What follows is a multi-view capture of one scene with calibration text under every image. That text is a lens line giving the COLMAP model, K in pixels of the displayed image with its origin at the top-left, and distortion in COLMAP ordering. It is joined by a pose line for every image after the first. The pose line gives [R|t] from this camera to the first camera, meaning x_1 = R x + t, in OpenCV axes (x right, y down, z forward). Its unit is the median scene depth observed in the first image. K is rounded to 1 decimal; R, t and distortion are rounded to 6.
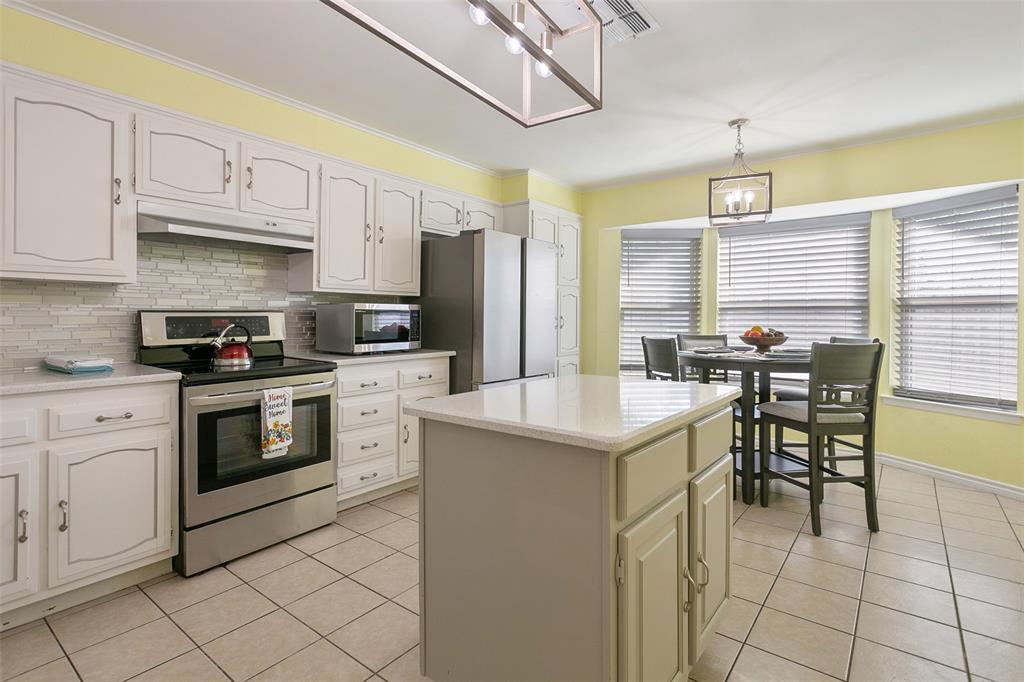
lens RADIAL K [[504.2, 0, 499.4], [0, 504.2, 314.9], [0, 0, 1]] dist [0.002142, 0.000164]
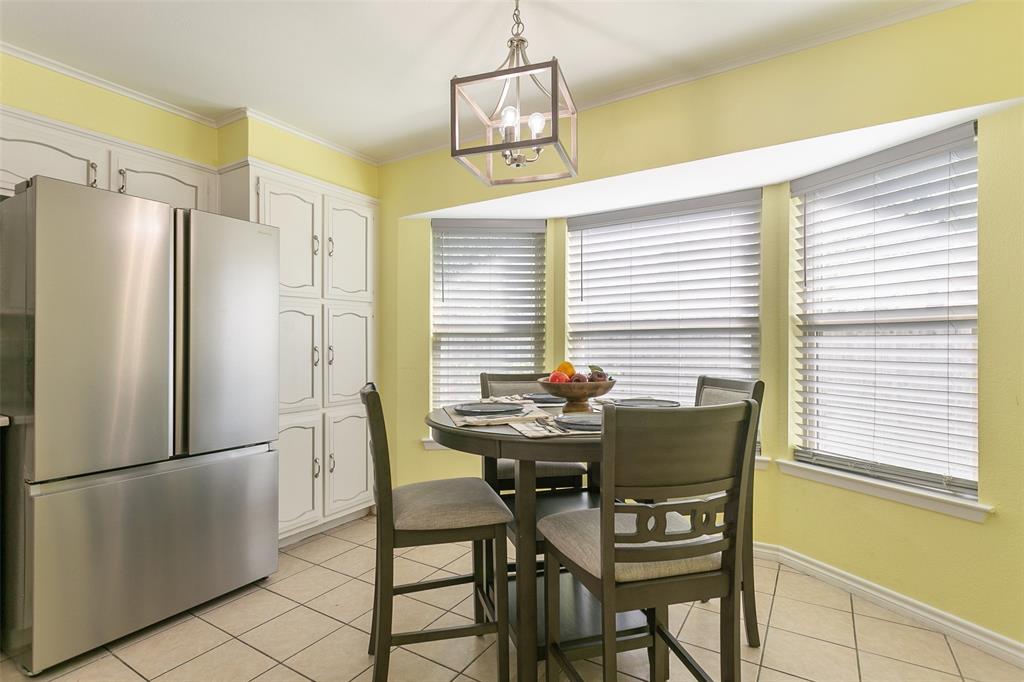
lens RADIAL K [[497.4, 0, 512.0], [0, 497.4, 341.0], [0, 0, 1]] dist [0.003790, 0.000556]
pose [[0.992499, -0.009160, 0.121909, 0.330440], [0.009268, 0.999957, -0.000317, -0.001978], [-0.121901, 0.001444, 0.992541, 0.390495]]
